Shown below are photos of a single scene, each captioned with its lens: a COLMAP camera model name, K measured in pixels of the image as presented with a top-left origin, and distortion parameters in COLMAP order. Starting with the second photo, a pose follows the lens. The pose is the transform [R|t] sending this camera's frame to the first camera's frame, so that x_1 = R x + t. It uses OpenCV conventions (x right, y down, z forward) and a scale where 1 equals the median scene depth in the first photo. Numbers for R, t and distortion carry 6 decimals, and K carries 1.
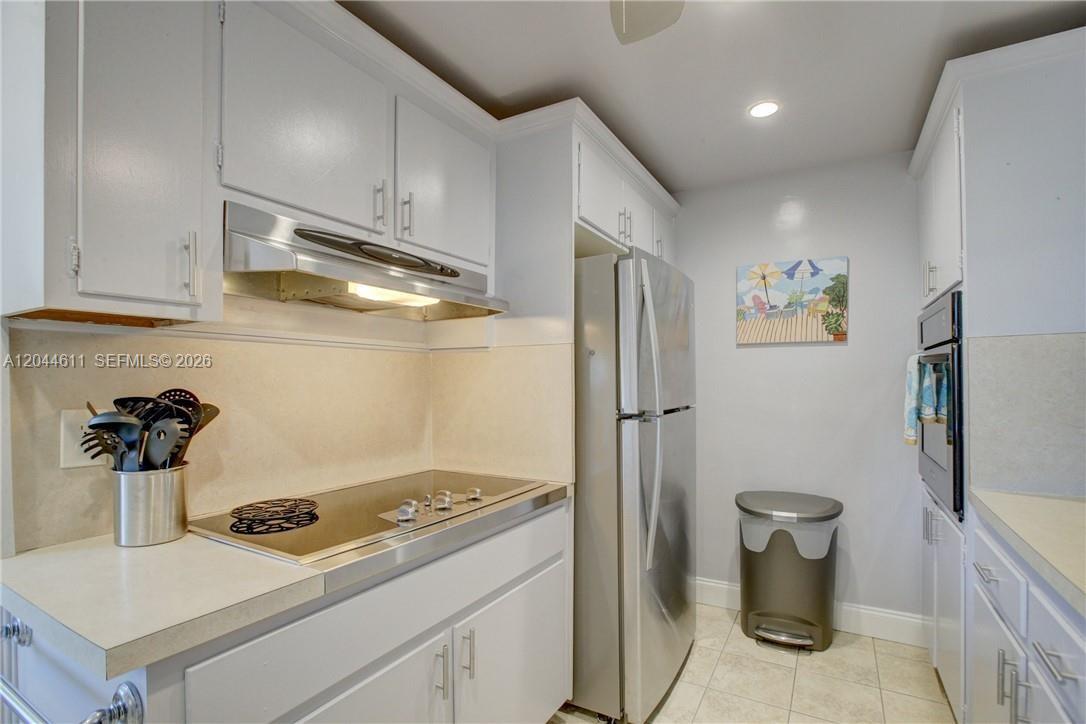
lens RADIAL K [[511.0, 0, 552.7], [0, 511.0, 385.1], [0, 0, 1]] dist [-0.034230, 0.000898]
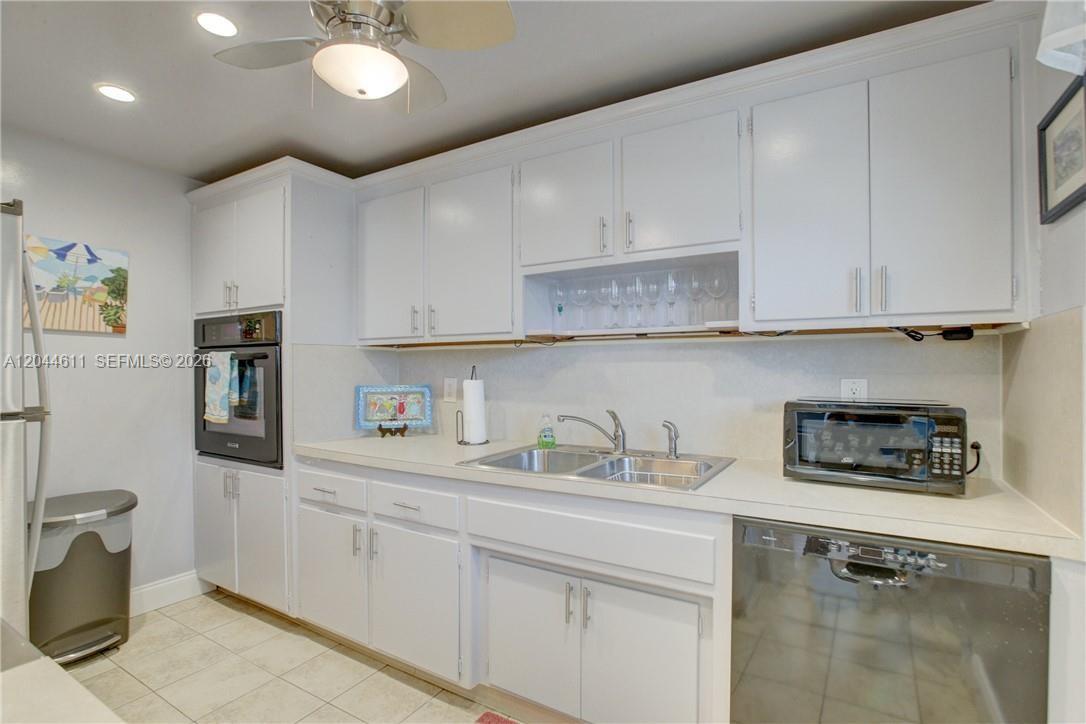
lens RADIAL K [[511.0, 0, 543.4], [0, 511.0, 367.5], [0, 0, 1]] dist [-0.034230, 0.000898]
pose [[0.020423, 0.014166, 0.999691, -0.408176], [0.011555, 0.999829, -0.014404, 0.005522], [-0.999725, 0.011846, 0.020256, 0.128384]]
